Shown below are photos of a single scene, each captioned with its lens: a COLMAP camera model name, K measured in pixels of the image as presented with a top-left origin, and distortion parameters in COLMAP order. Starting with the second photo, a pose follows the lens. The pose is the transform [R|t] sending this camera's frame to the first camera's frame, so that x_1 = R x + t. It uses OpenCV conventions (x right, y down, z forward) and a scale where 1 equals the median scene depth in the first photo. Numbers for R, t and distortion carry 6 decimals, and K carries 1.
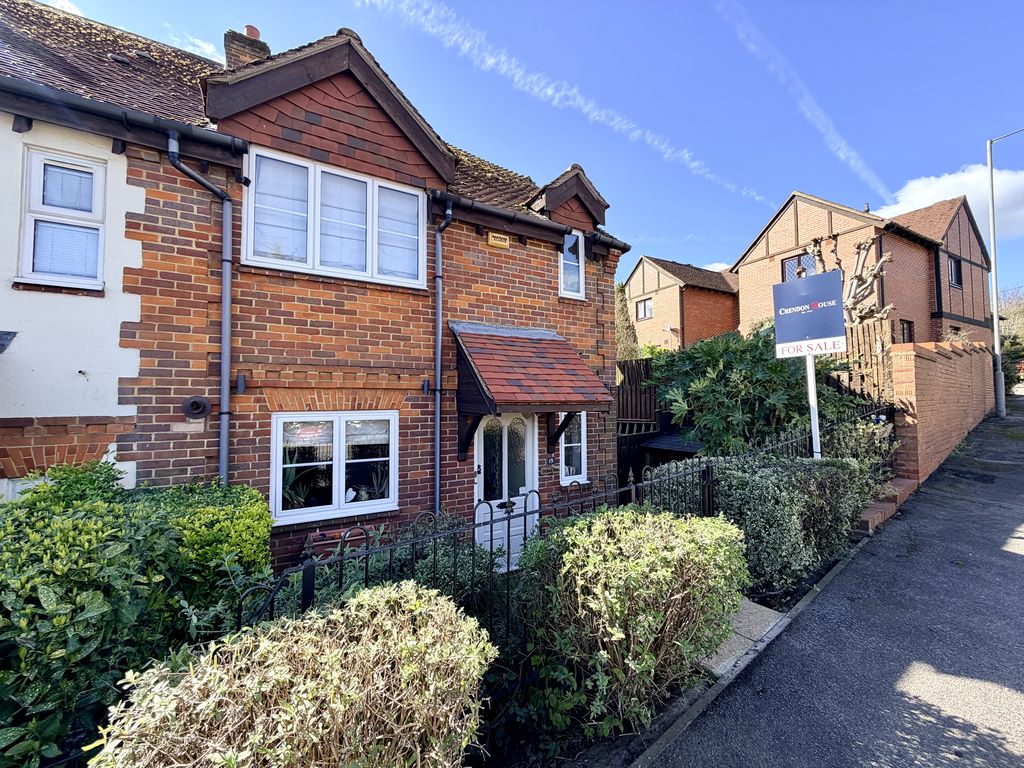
lens RADIAL K [[406.3, 0, 512.0], [0, 406.3, 384.0], [0, 0, 1]] dist [0.002155, 0.000178]
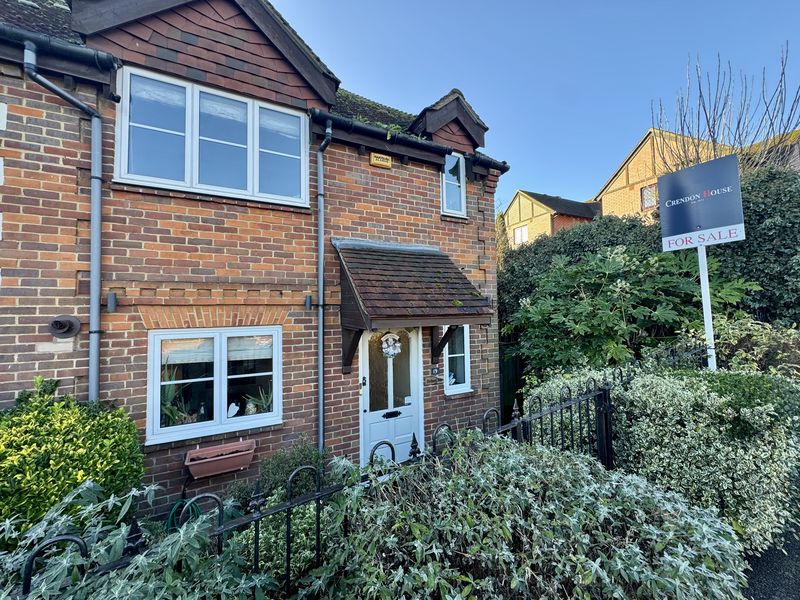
lens RADIAL K [[317.0, 0, 400.0], [0, 317.0, 300.0], [0, 0, 1]] dist [-0.001872, -0.000137]
pose [[0.998705, -0.014465, -0.048782, 0.059053], [0.014643, 0.999887, 0.003296, 0.001921], [0.048728, -0.004006, 0.998804, 0.222181]]
